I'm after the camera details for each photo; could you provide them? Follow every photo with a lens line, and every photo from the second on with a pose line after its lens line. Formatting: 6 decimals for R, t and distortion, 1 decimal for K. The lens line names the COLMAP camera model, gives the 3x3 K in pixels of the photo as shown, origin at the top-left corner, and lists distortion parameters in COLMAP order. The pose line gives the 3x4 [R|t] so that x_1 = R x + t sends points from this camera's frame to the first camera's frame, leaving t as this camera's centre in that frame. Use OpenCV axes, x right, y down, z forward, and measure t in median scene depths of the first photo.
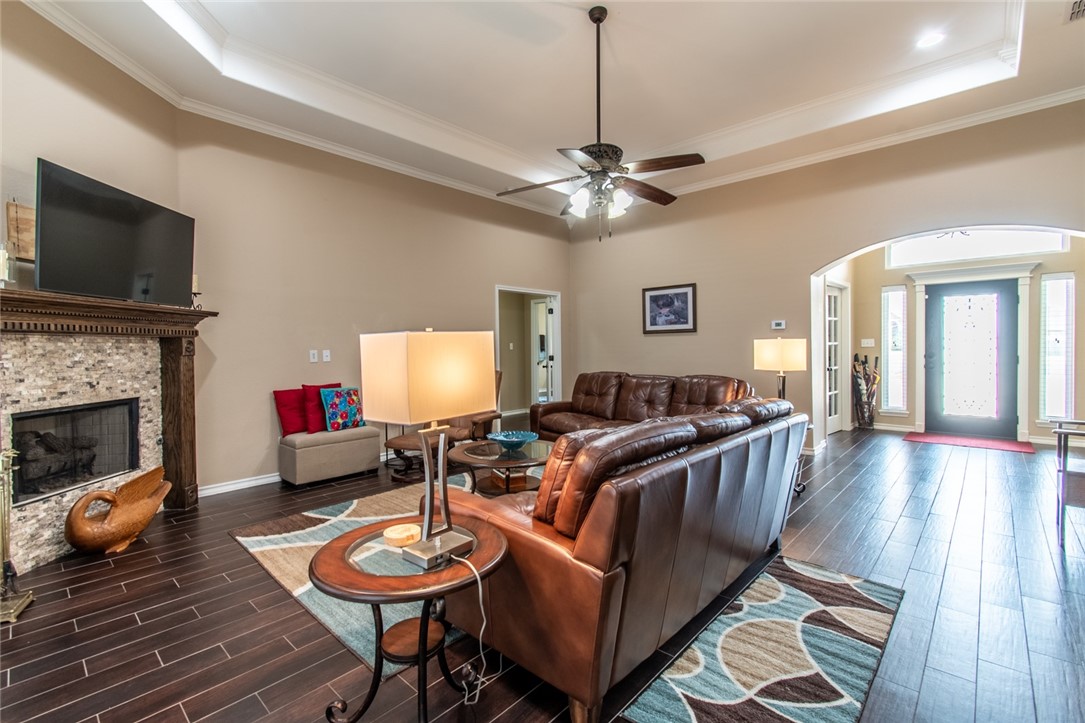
lens RADIAL K [[488.4, 0, 540.8], [0, 488.4, 355.0], [0, 0, 1]] dist [0.002947, 0.000124]
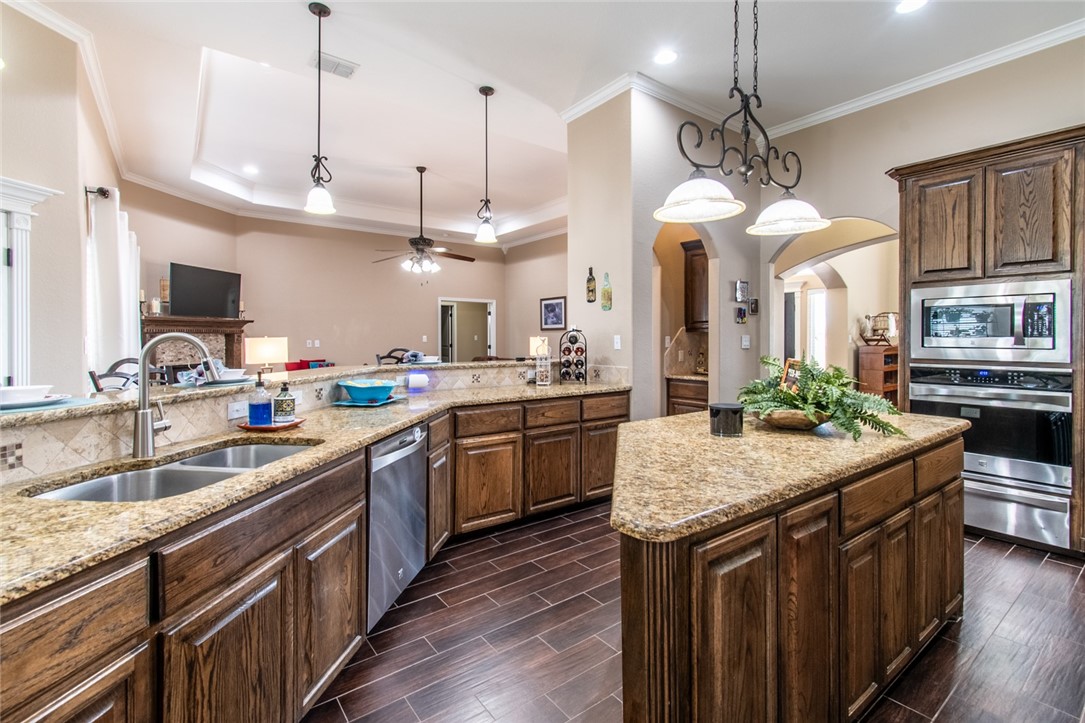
lens RADIAL K [[495.0, 0, 539.1], [0, 495.0, 339.7], [0, 0, 1]] dist [0.002403, 0.000053]
pose [[0.982490, 0.010842, -0.185999, 0.553263], [-0.012308, 0.999902, -0.006729, -0.008649], [0.185908, 0.008900, 0.982527, -0.482401]]
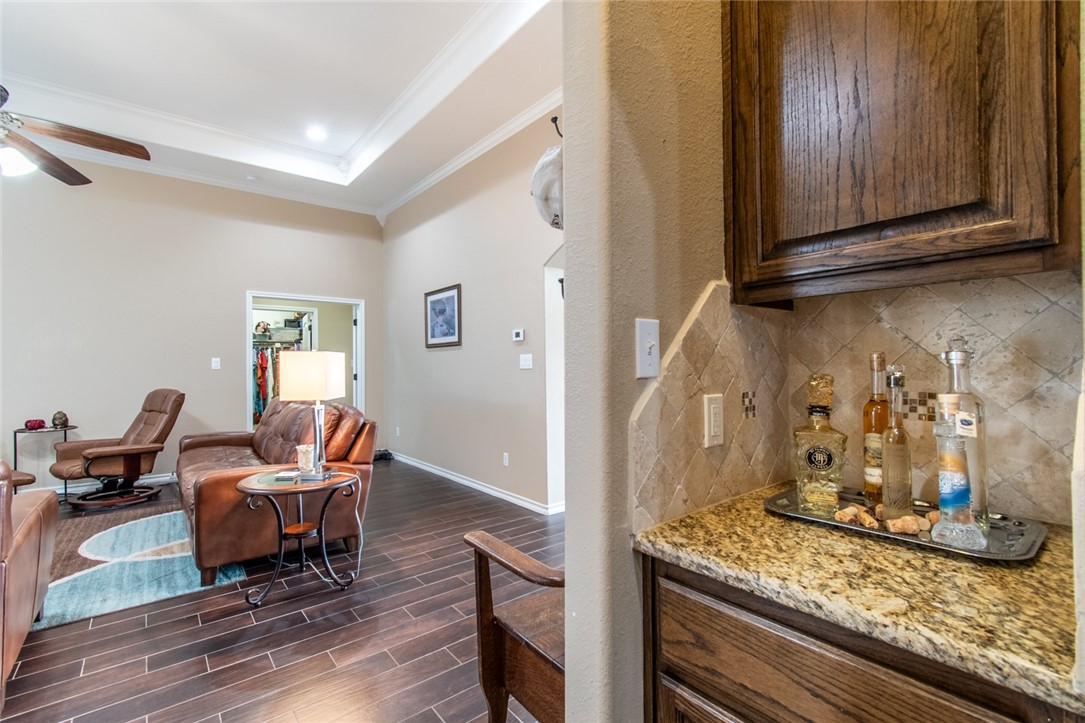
lens RADIAL K [[482.8, 0, 538.7], [0, 482.8, 363.2], [0, 0, 1]] dist [0.016069, -0.010863]
pose [[0.989211, 0.003787, -0.146446, 0.602685], [-0.006605, 0.999802, -0.018761, -0.005204], [0.146346, 0.019526, 0.989041, 0.267267]]
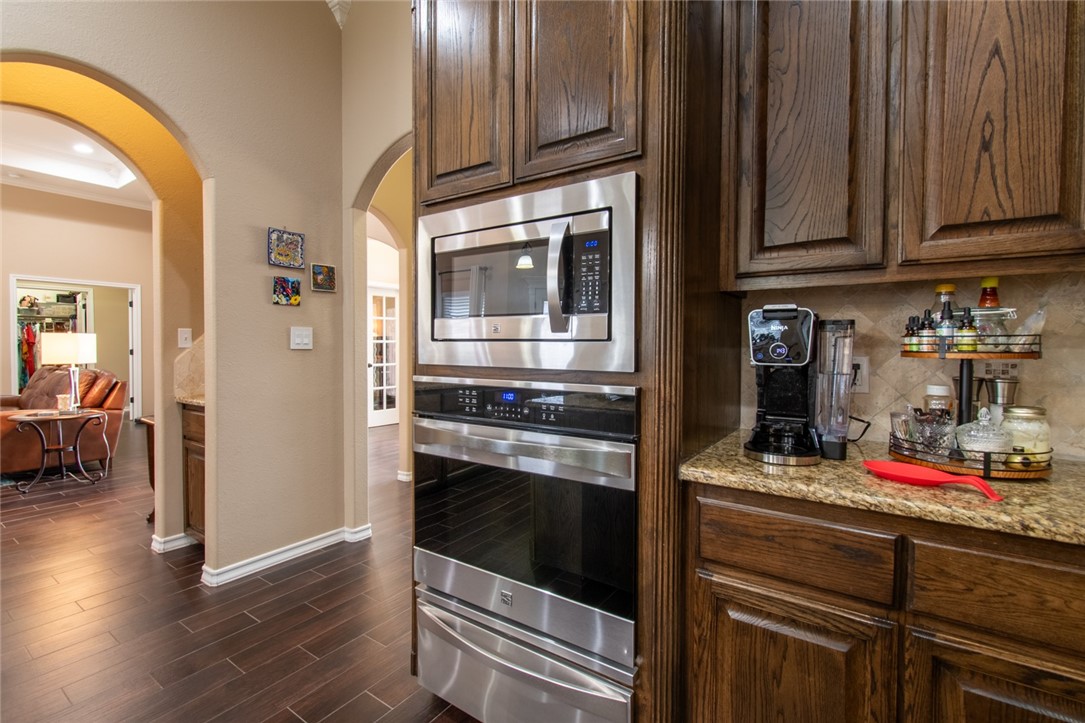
lens RADIAL K [[488.4, 0, 540.8], [0, 488.4, 355.0], [0, 0, 1]] dist [0.002947, 0.000124]
pose [[0.989936, 0.013731, 0.140847, 0.900268], [-0.014260, 0.999895, 0.002744, -0.002857], [-0.140794, -0.004724, 0.990028, -0.109042]]
